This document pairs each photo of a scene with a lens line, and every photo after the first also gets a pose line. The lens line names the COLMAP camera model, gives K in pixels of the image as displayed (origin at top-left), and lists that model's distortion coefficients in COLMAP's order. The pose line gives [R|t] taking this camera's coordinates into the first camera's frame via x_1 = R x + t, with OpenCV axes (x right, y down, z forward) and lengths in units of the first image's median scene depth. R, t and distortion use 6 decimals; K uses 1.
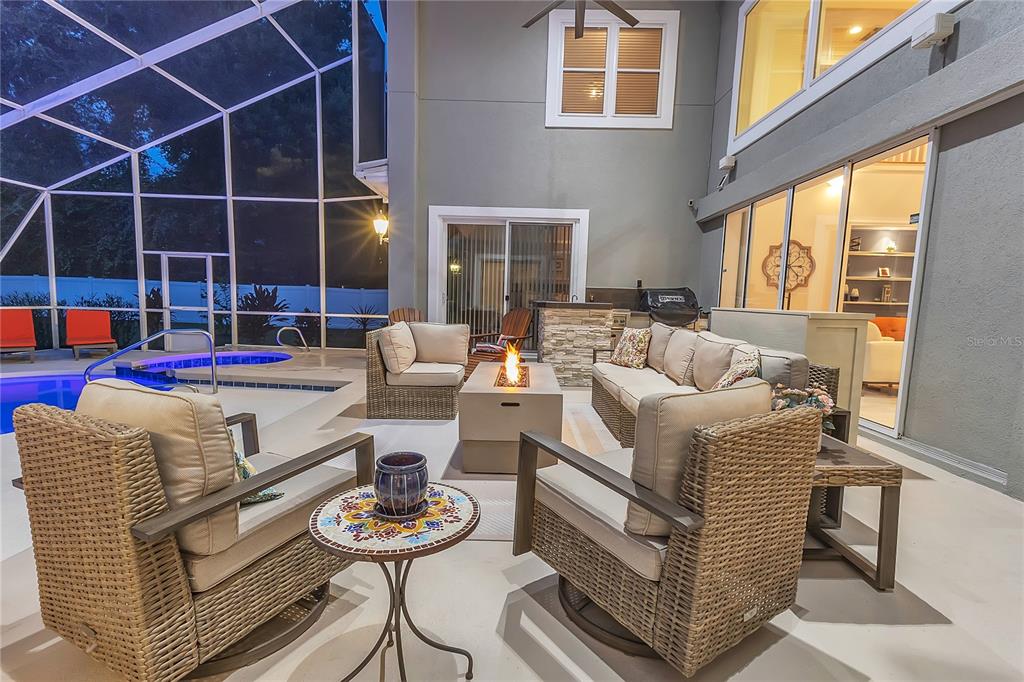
lens RADIAL K [[458.8, 0, 513.8], [0, 458.8, 348.1], [0, 0, 1]] dist [0.002264, -0.000341]
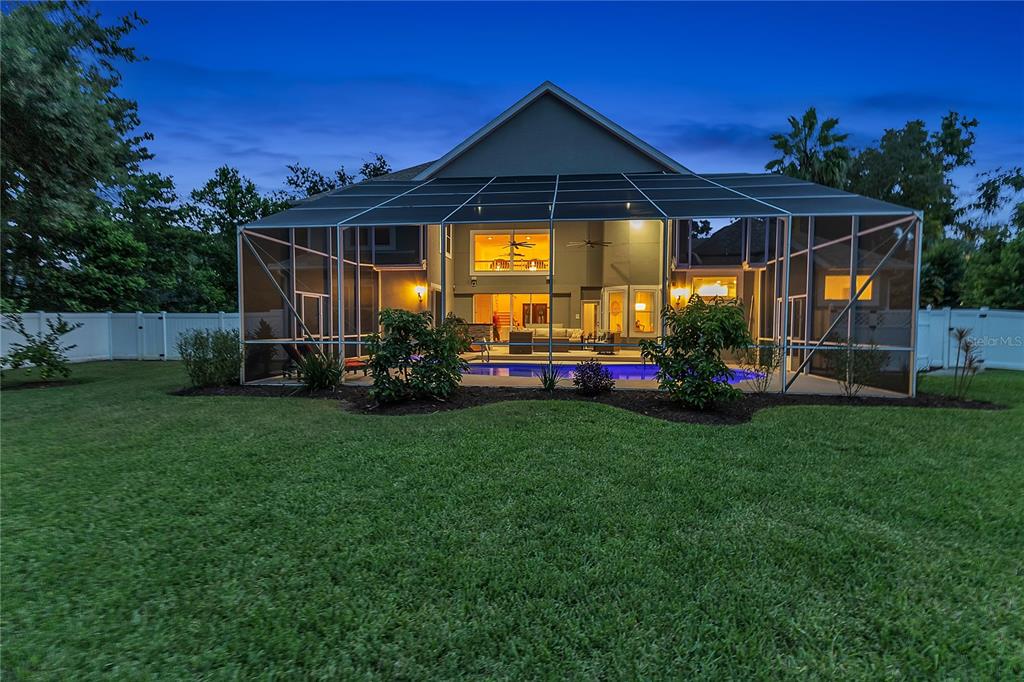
lens RADIAL K [[458.8, 0, 510.2], [0, 458.8, 341.8], [0, 0, 1]] dist [0.002264, -0.000341]
pose [[0.080535, -0.070071, 0.994286, -2.339976], [0.103917, 0.992680, 0.061541, -0.117128], [-0.991320, 0.098367, 0.087227, 0.447332]]
